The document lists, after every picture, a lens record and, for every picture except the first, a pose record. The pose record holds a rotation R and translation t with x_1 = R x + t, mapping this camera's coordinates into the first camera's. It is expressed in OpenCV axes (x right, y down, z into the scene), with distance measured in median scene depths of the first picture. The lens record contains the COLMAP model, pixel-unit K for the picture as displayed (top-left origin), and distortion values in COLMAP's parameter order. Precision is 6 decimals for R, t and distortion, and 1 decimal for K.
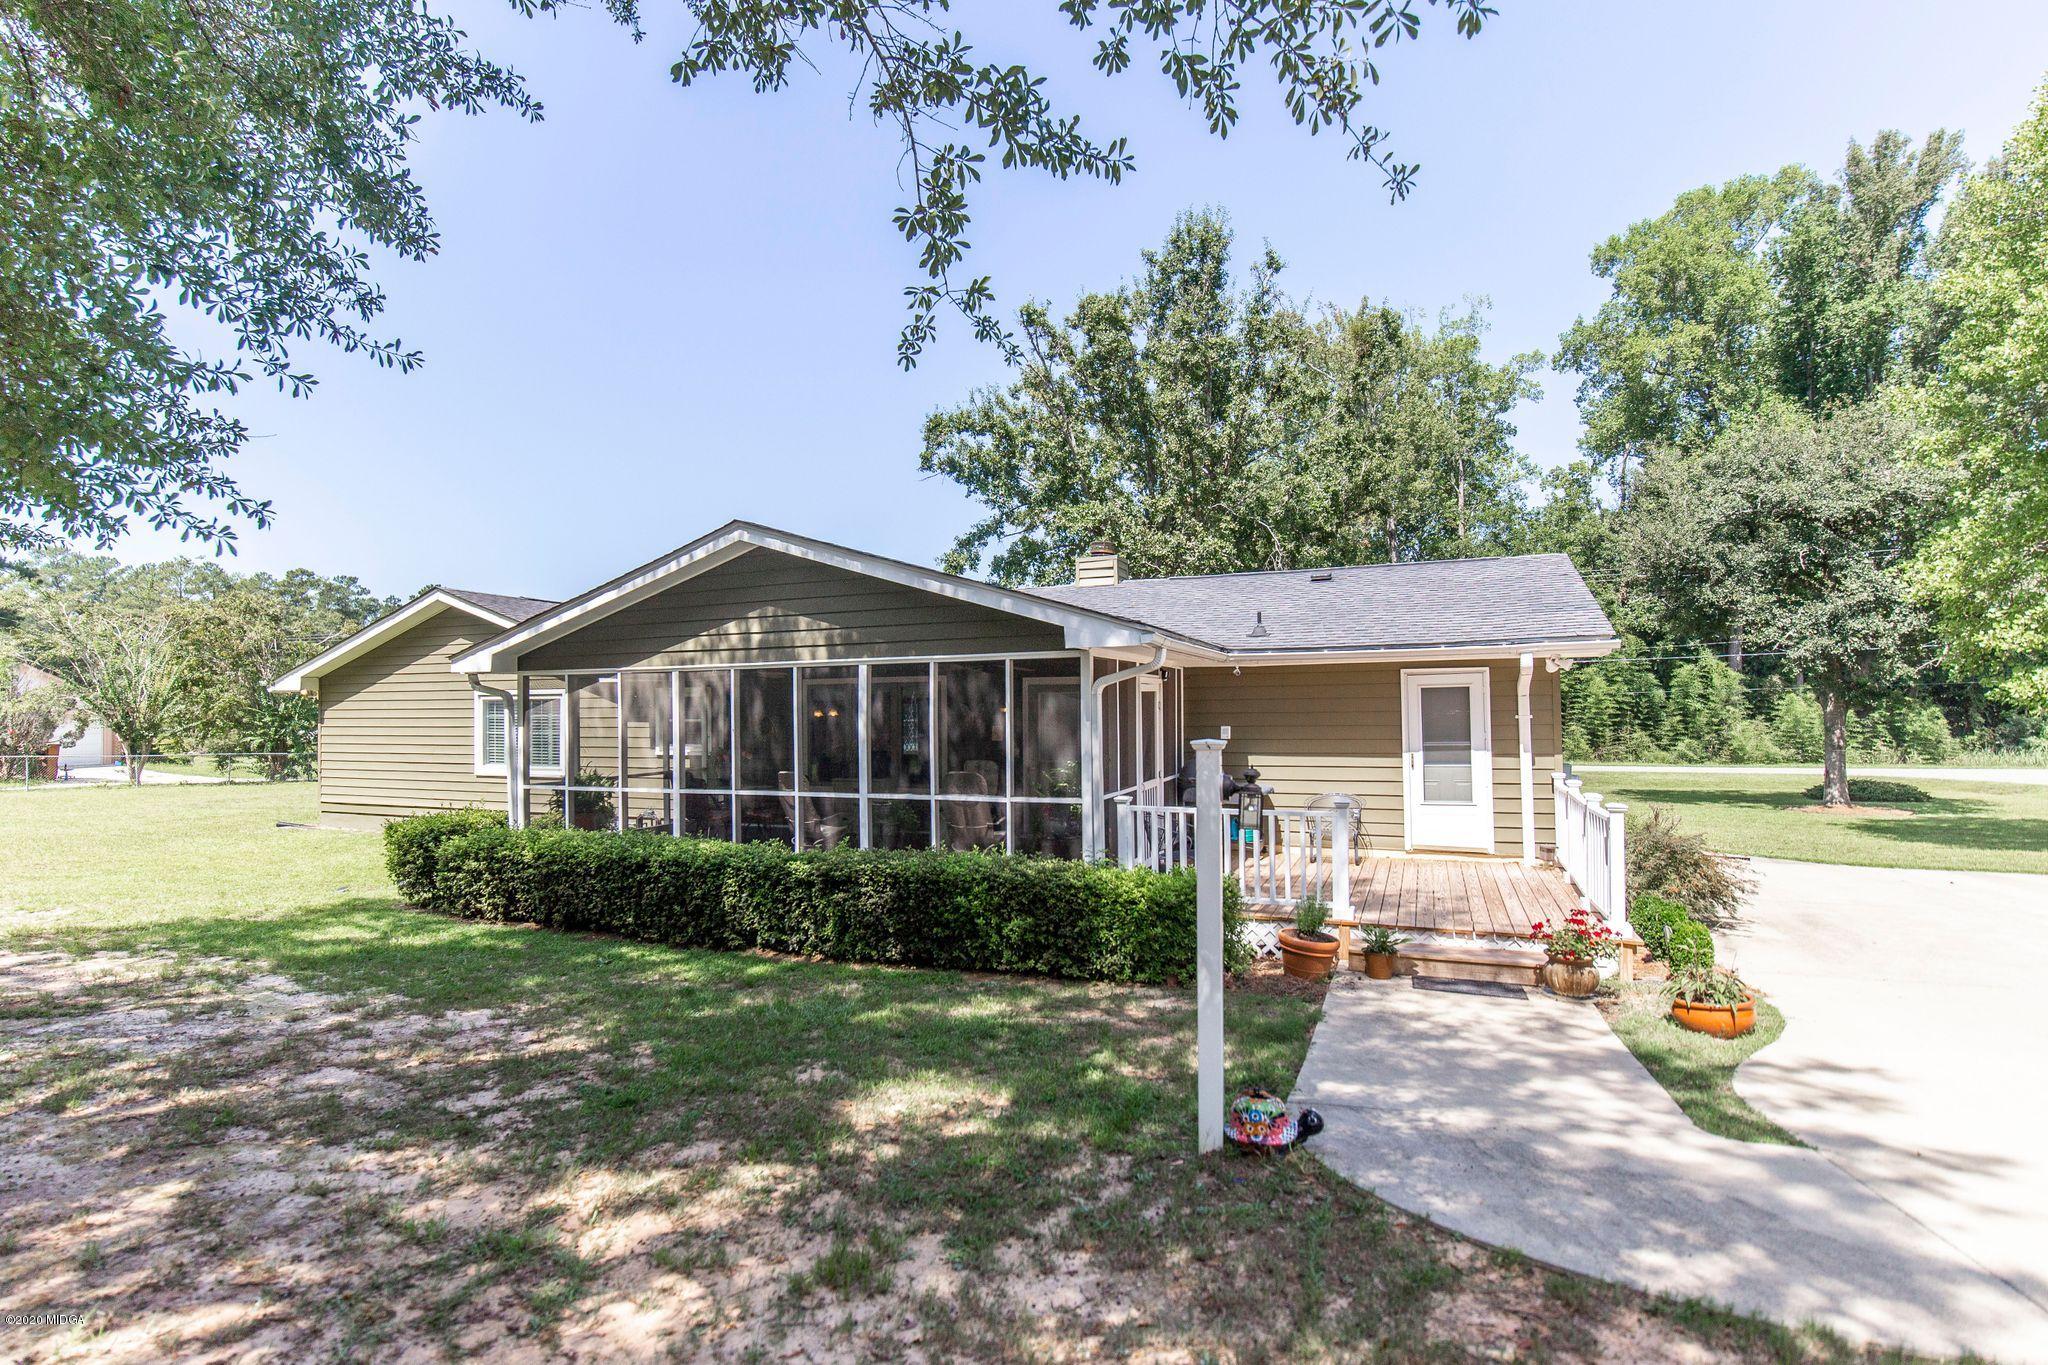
lens RADIAL K [[981.0, 0, 1031.5], [0, 981.0, 699.6], [0, 0, 1]] dist [-0.002108, -0.000488]
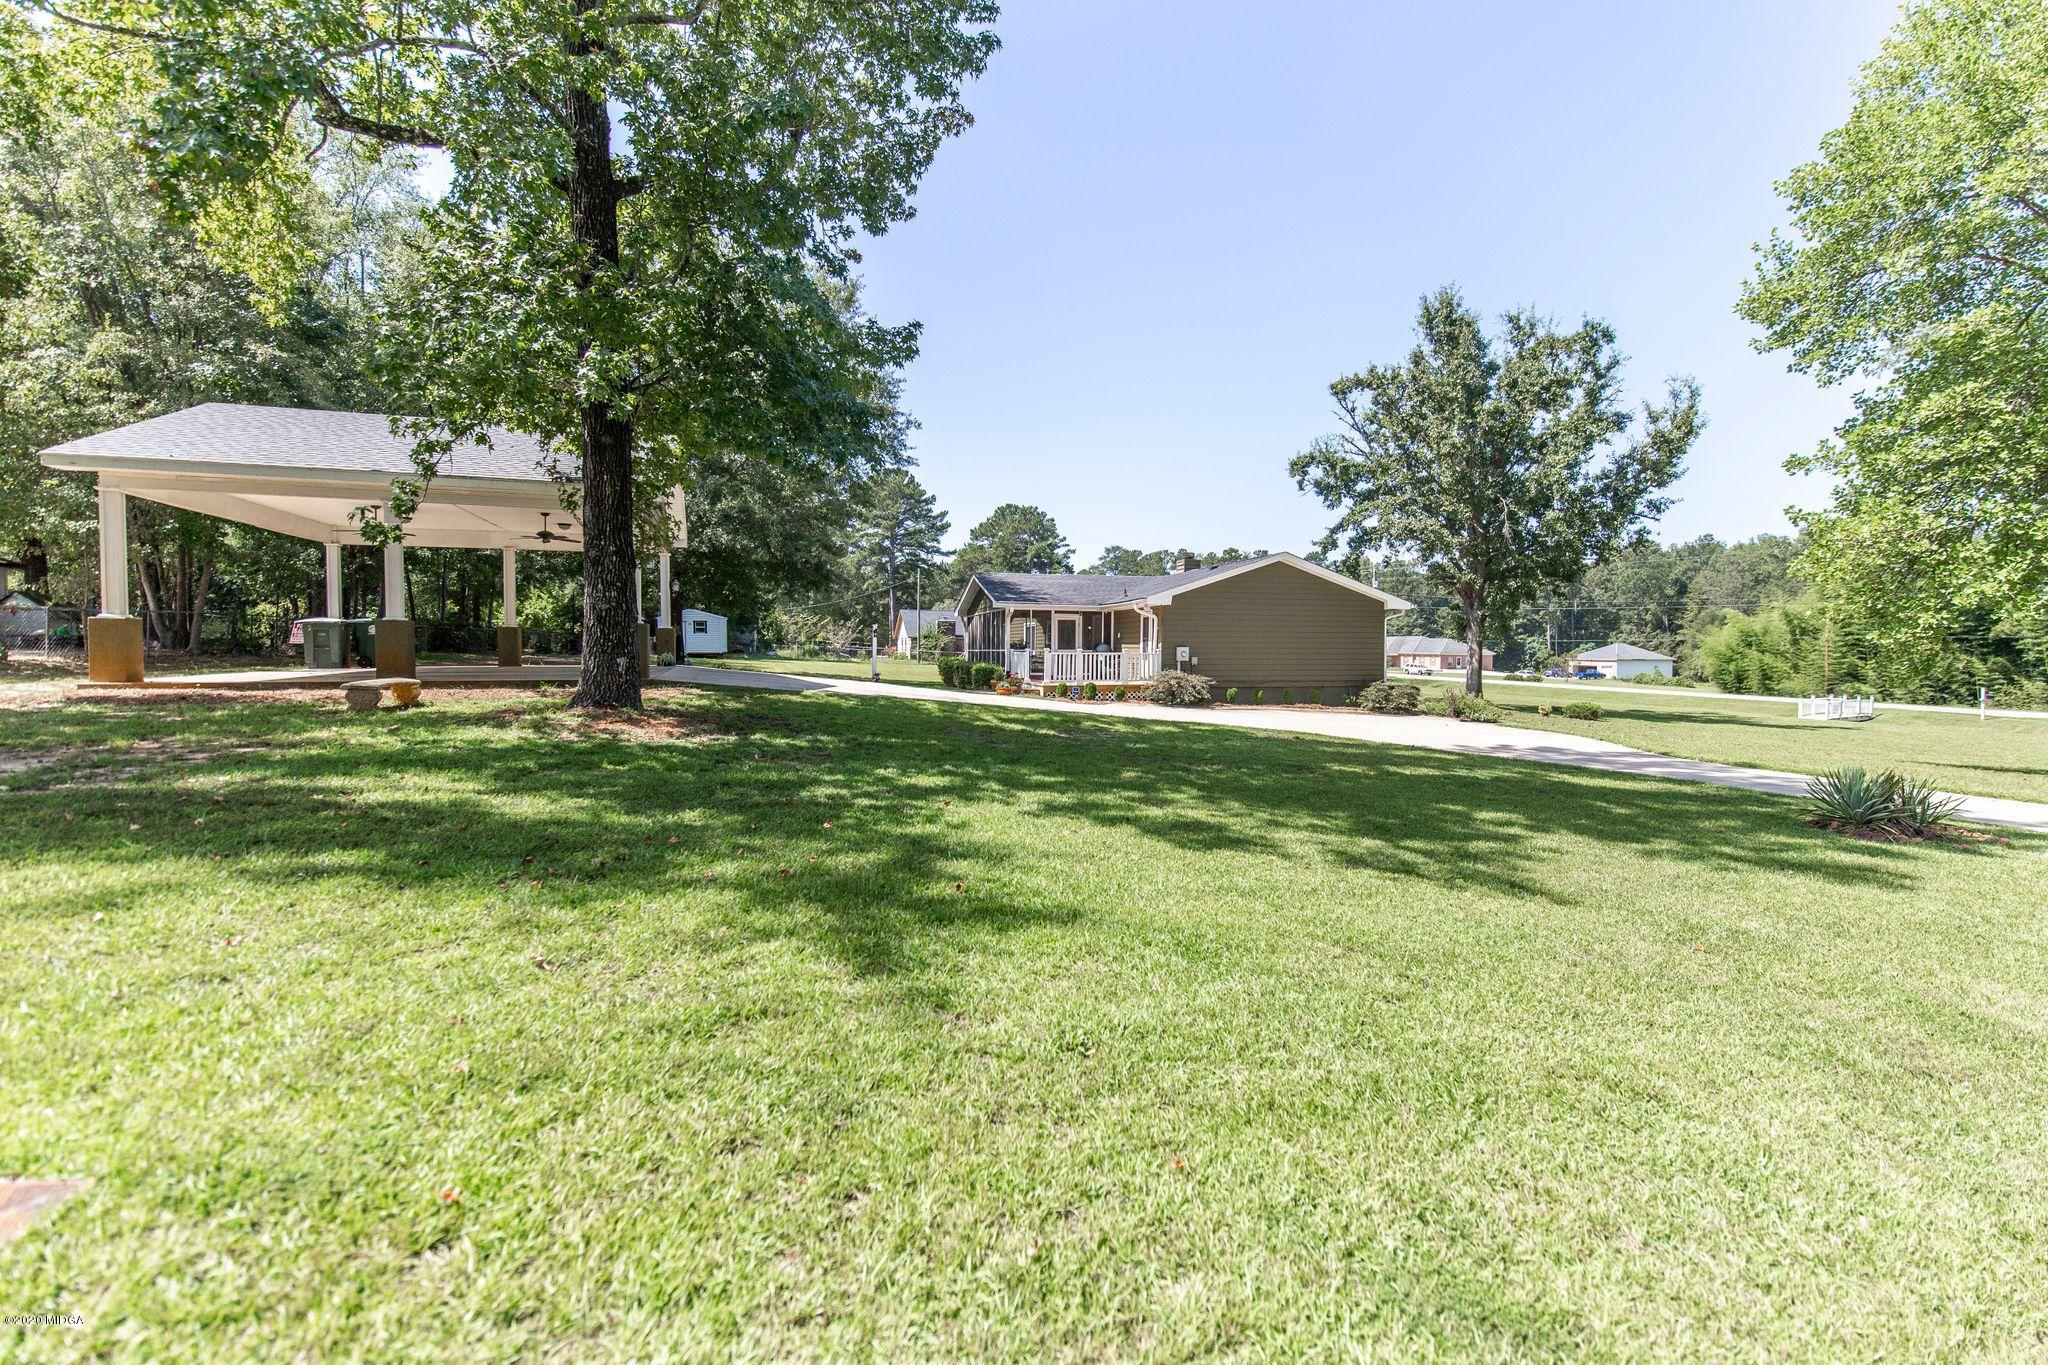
lens RADIAL K [[900.0, 0, 1019.7], [0, 900.0, 649.7], [0, 0, 1]] dist [0.007983, -0.000599]
pose [[0.585983, 0.015812, -0.810169, 2.204998], [-0.008357, 0.999874, 0.013470, 0.045574], [0.810280, -0.001122, 0.586041, -0.702657]]
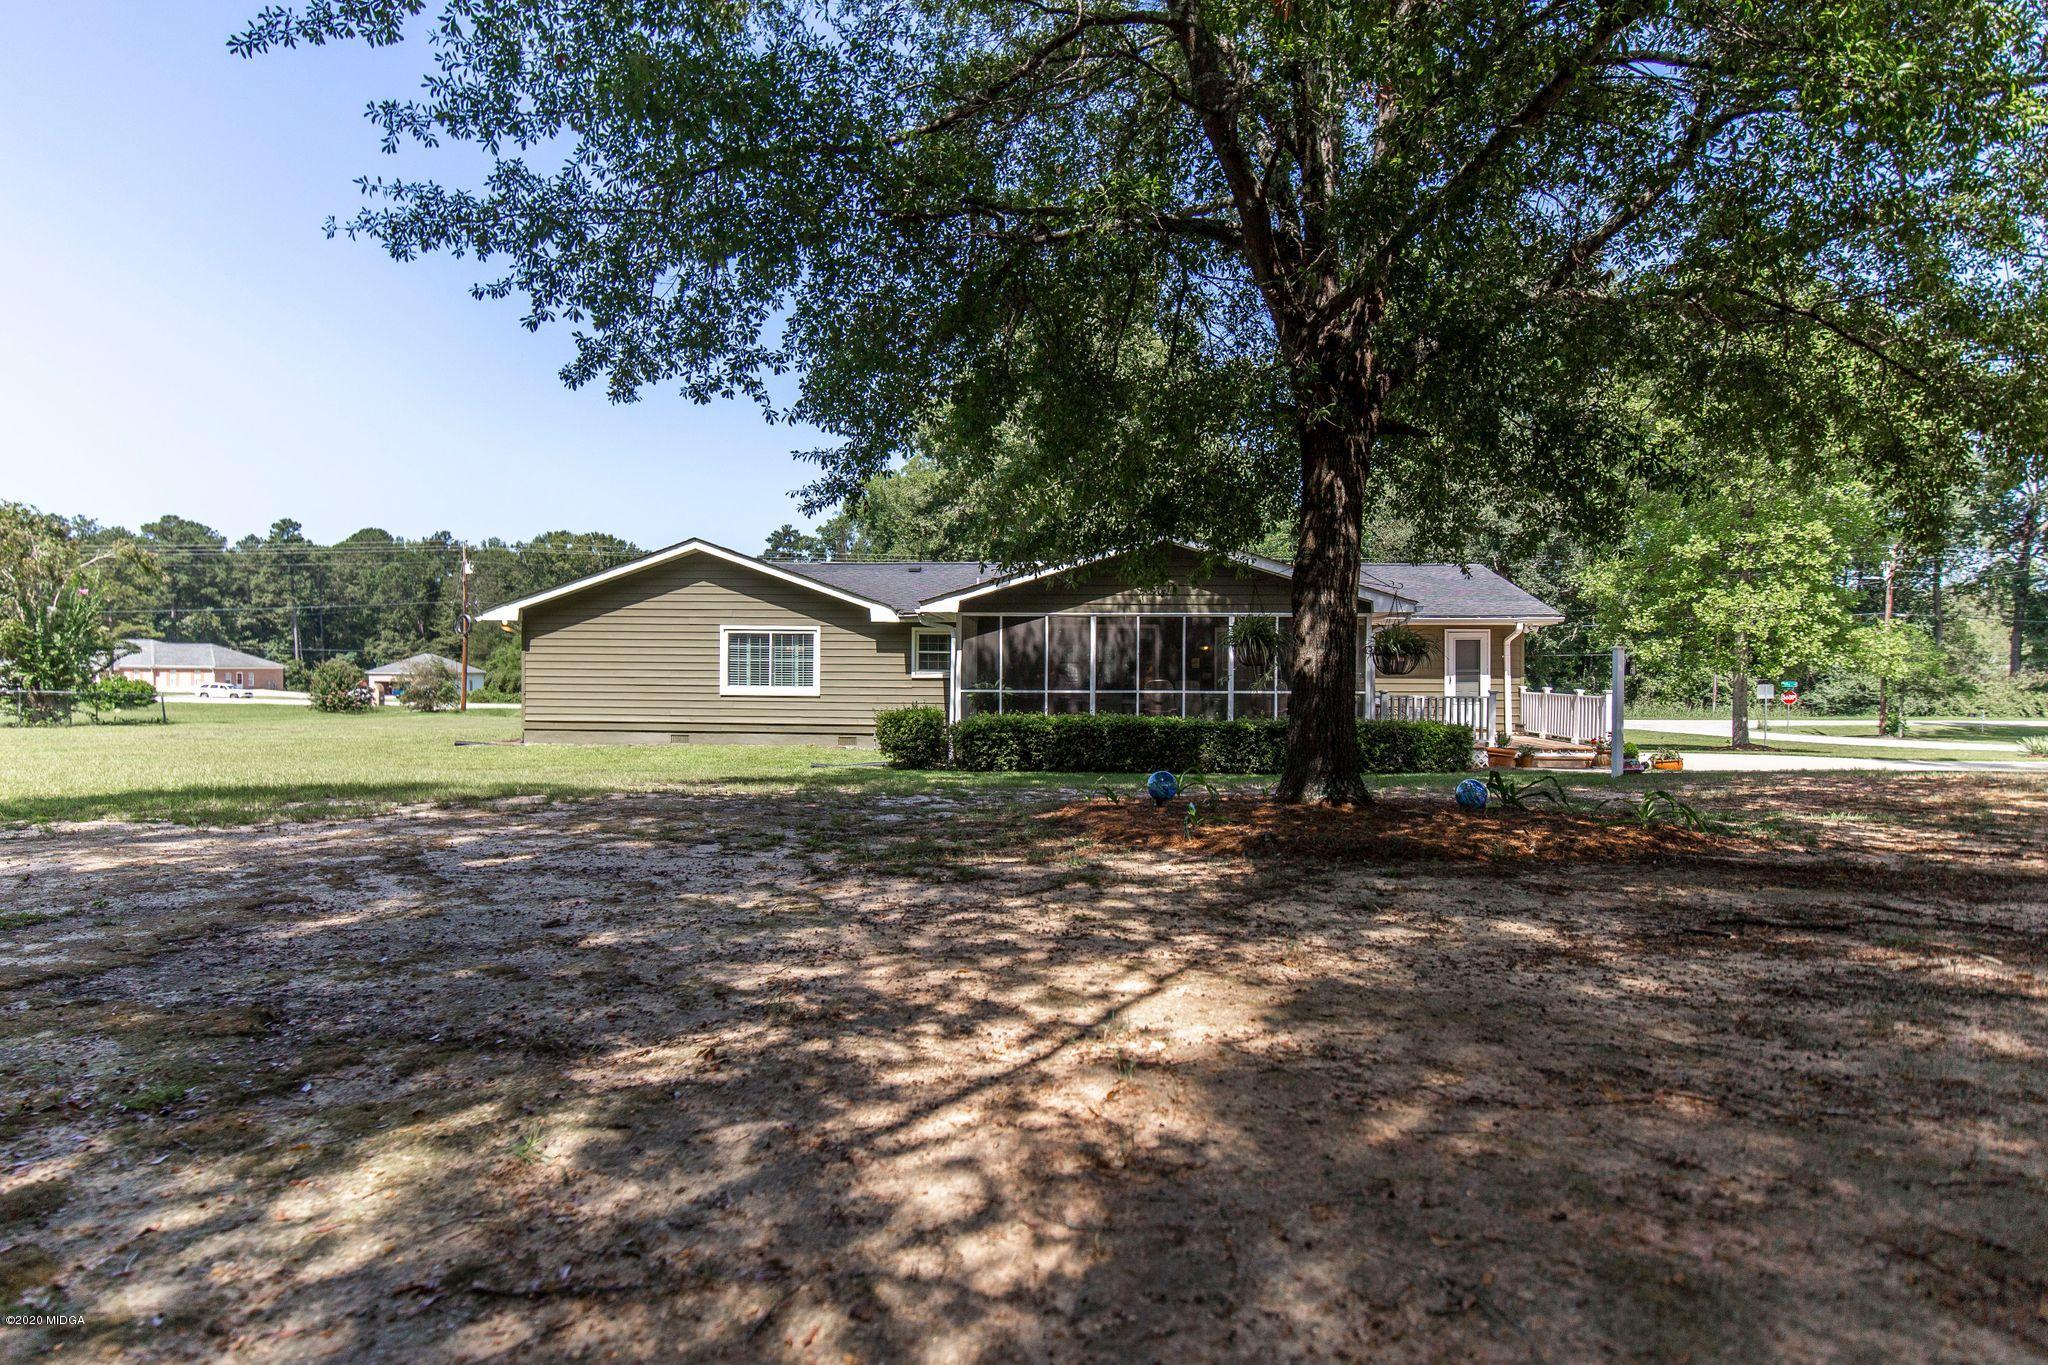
lens RADIAL K [[1062.8, 0, 1024.0], [0, 1062.8, 682.5], [0, 0, 1]] dist [0.000552, 0.000065]
pose [[0.934942, 0.012604, 0.354577, -1.055739], [-0.019474, 0.999685, 0.015812, 0.051745], [-0.354266, -0.021689, 0.934893, -0.558855]]
